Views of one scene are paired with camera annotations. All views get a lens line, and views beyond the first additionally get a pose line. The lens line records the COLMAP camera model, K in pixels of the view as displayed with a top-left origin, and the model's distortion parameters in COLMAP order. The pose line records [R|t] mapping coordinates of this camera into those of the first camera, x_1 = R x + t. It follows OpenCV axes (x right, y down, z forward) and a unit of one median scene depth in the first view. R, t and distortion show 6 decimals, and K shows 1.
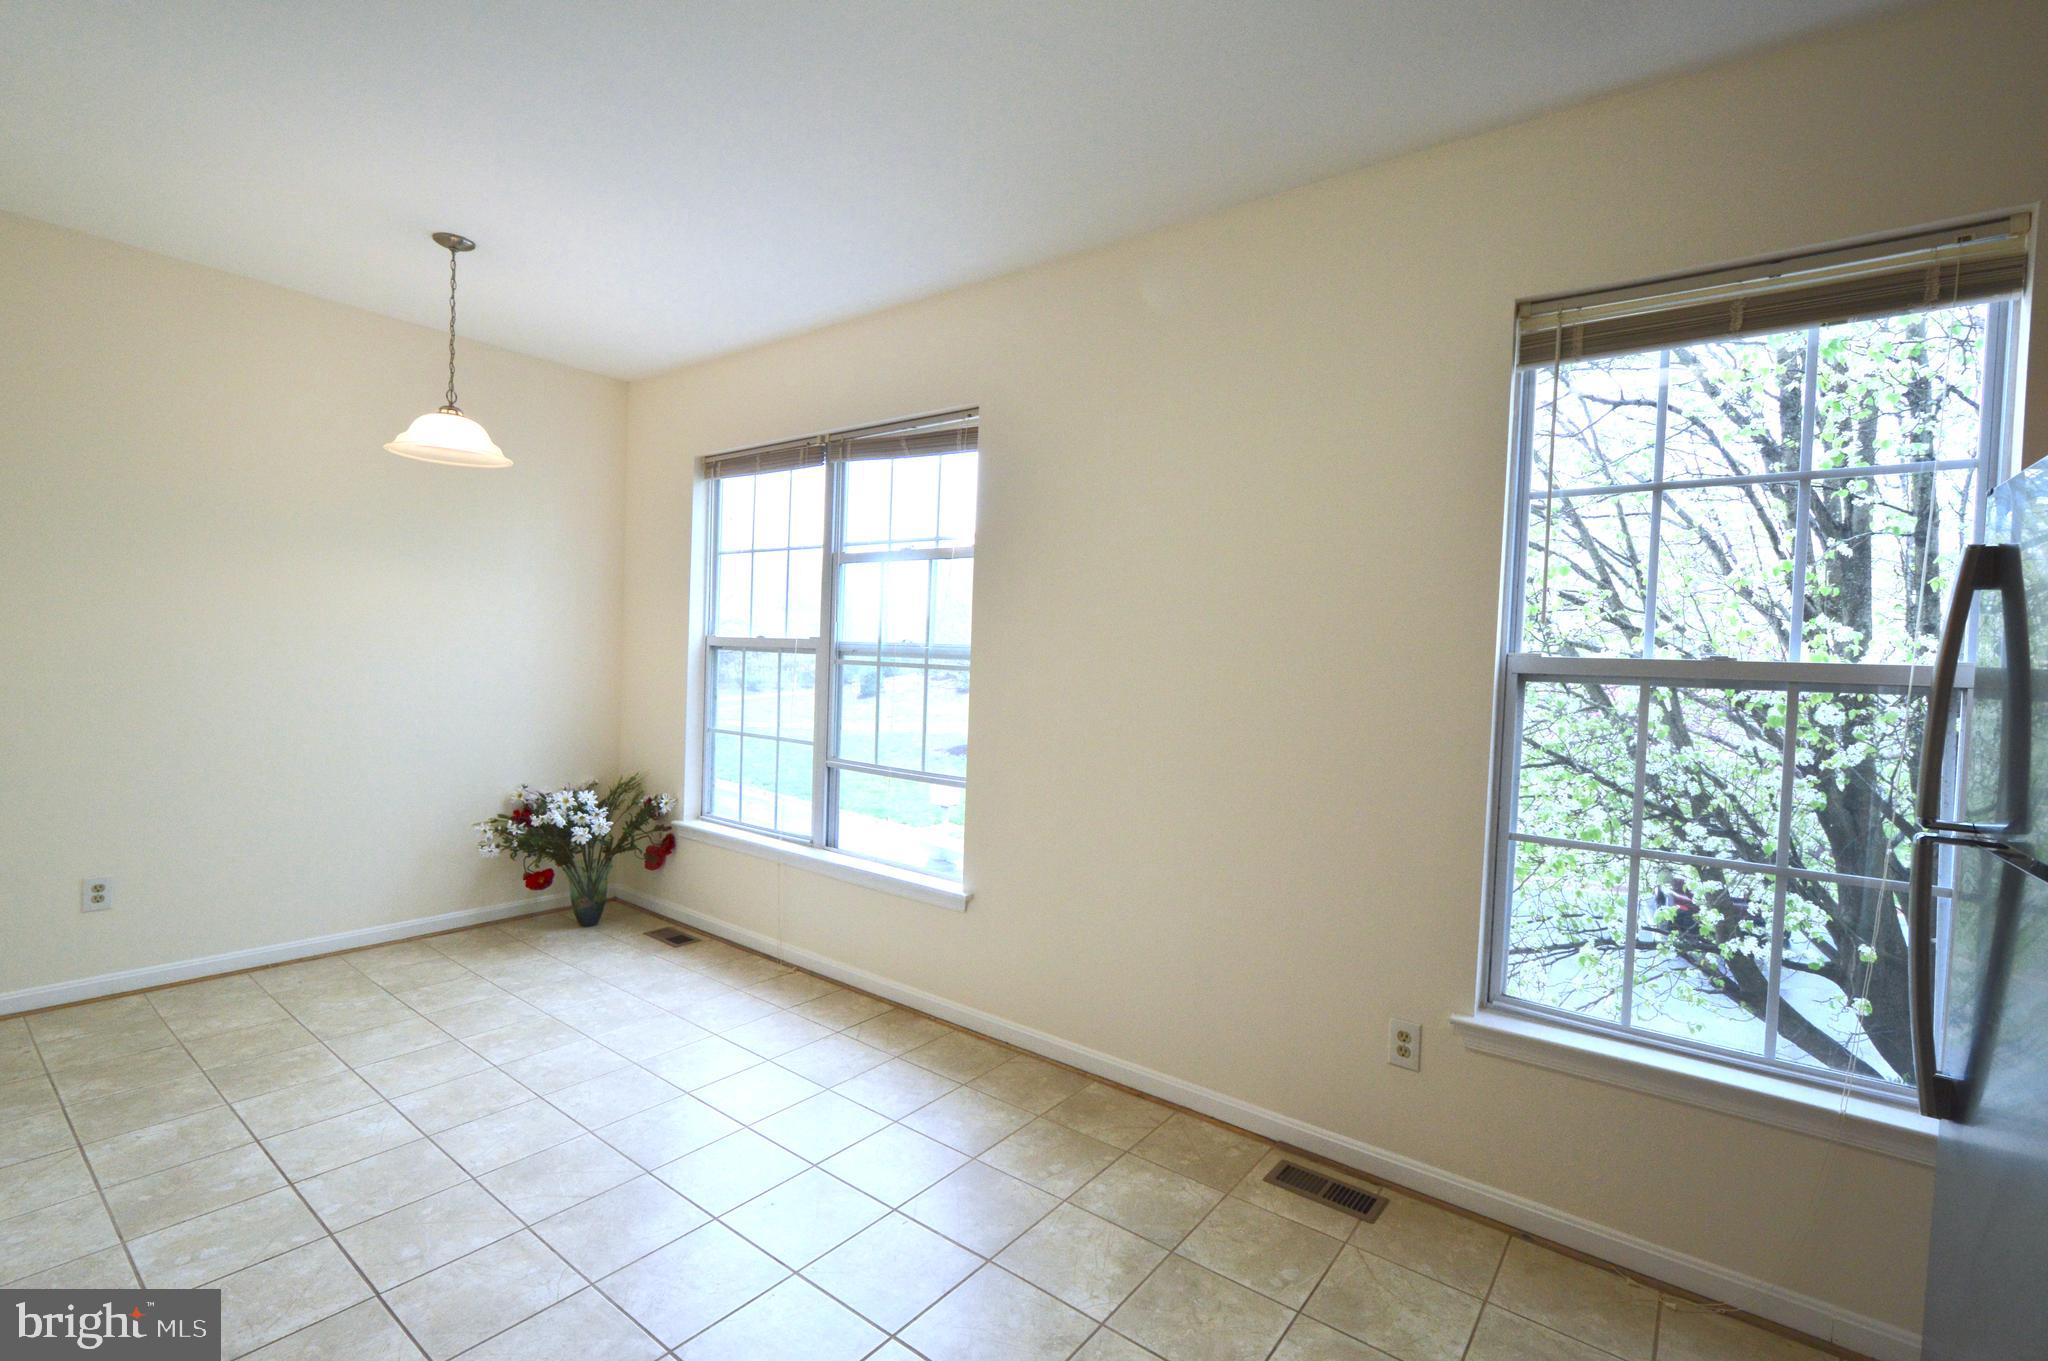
lens RADIAL K [[905.0, 0, 1020.7], [0, 905.0, 687.3], [0, 0, 1]] dist [0.014821, -0.010920]
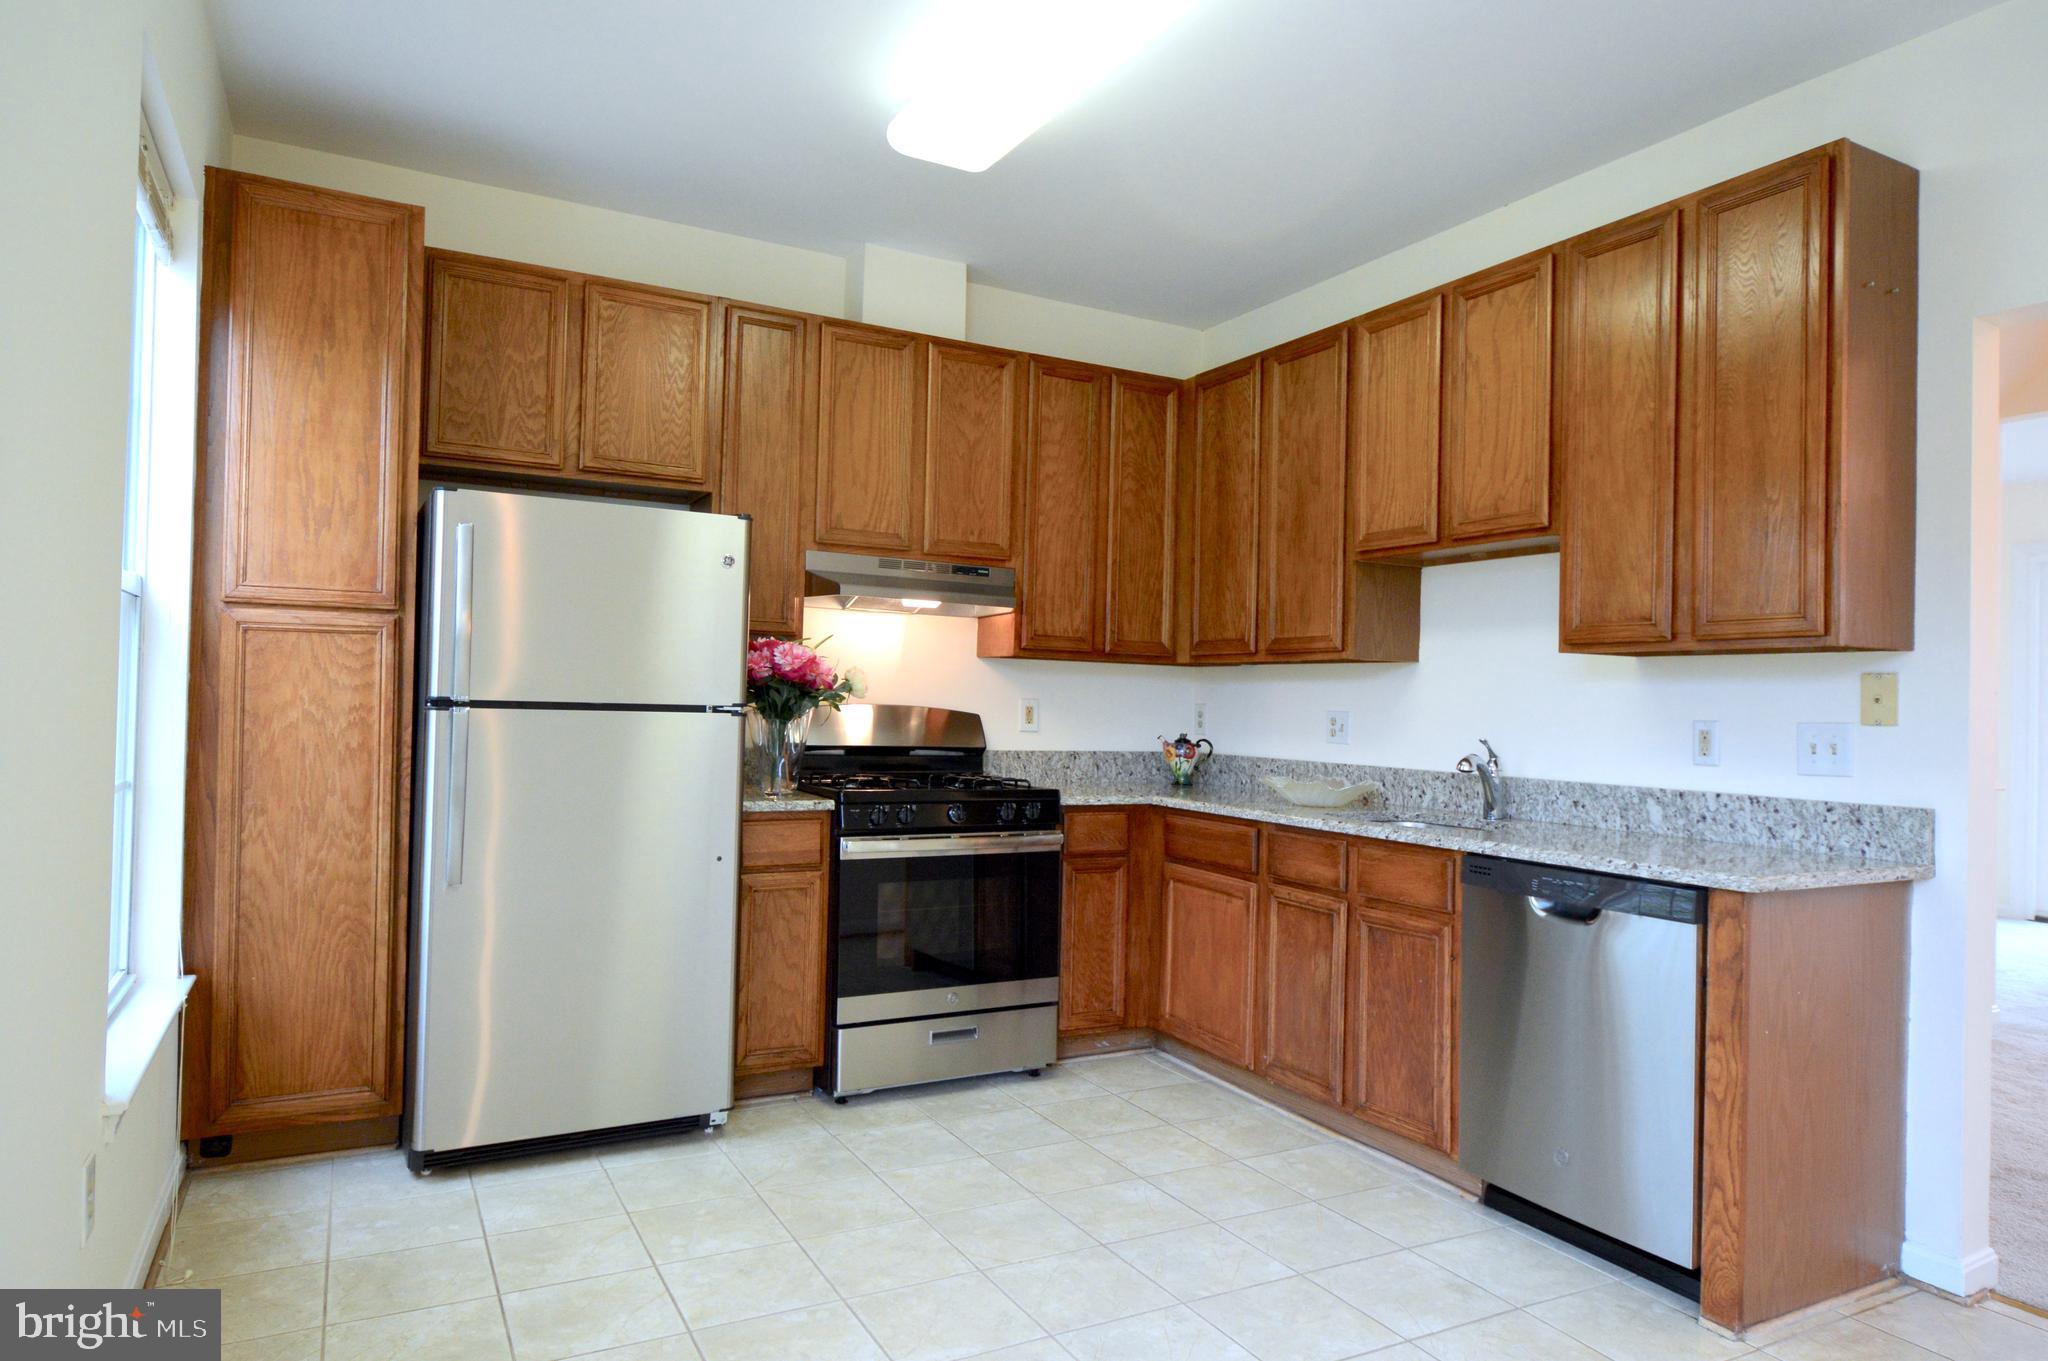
lens RADIAL K [[1253.6, 0, 1024.0], [0, 1253.6, 680.5], [0, 0, 1]] dist [-0.001157, -0.000529]
pose [[-0.908573, -0.053404, 0.414298, -0.317679], [-0.047566, 0.998570, 0.024404, 0.007700], [-0.415009, 0.002466, -0.909814, 1.065127]]
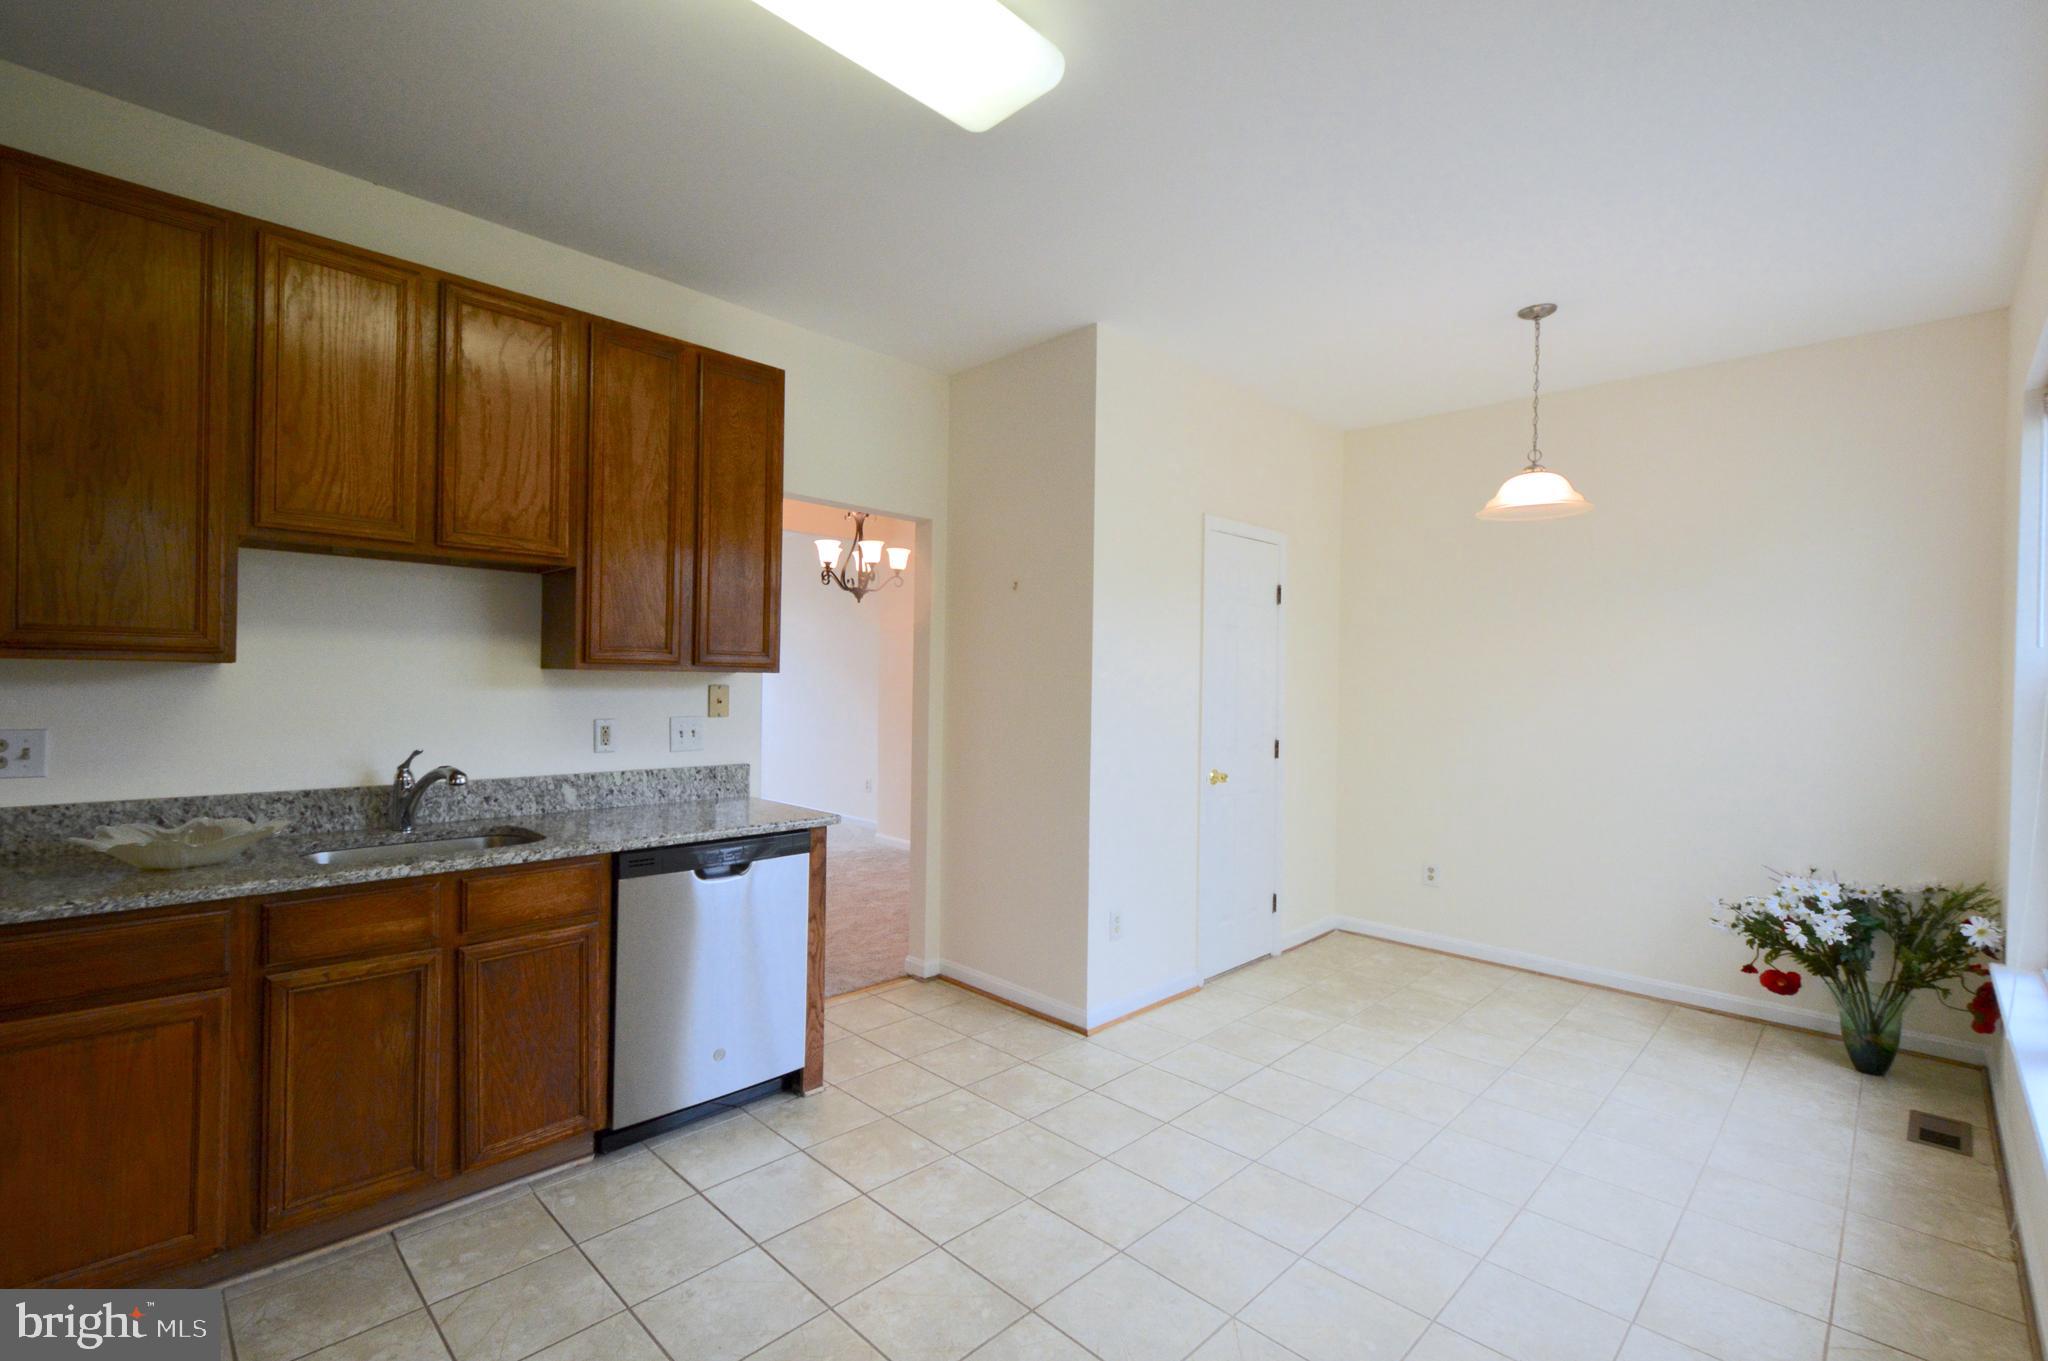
lens RADIAL K [[905.0, 0, 1020.7], [0, 905.0, 687.3], [0, 0, 1]] dist [0.014821, -0.010920]
pose [[-0.123875, -0.030952, -0.991815, 0.458236], [-0.051908, 0.998347, -0.024673, 0.005664], [0.990939, 0.048427, -0.125277, 0.519762]]
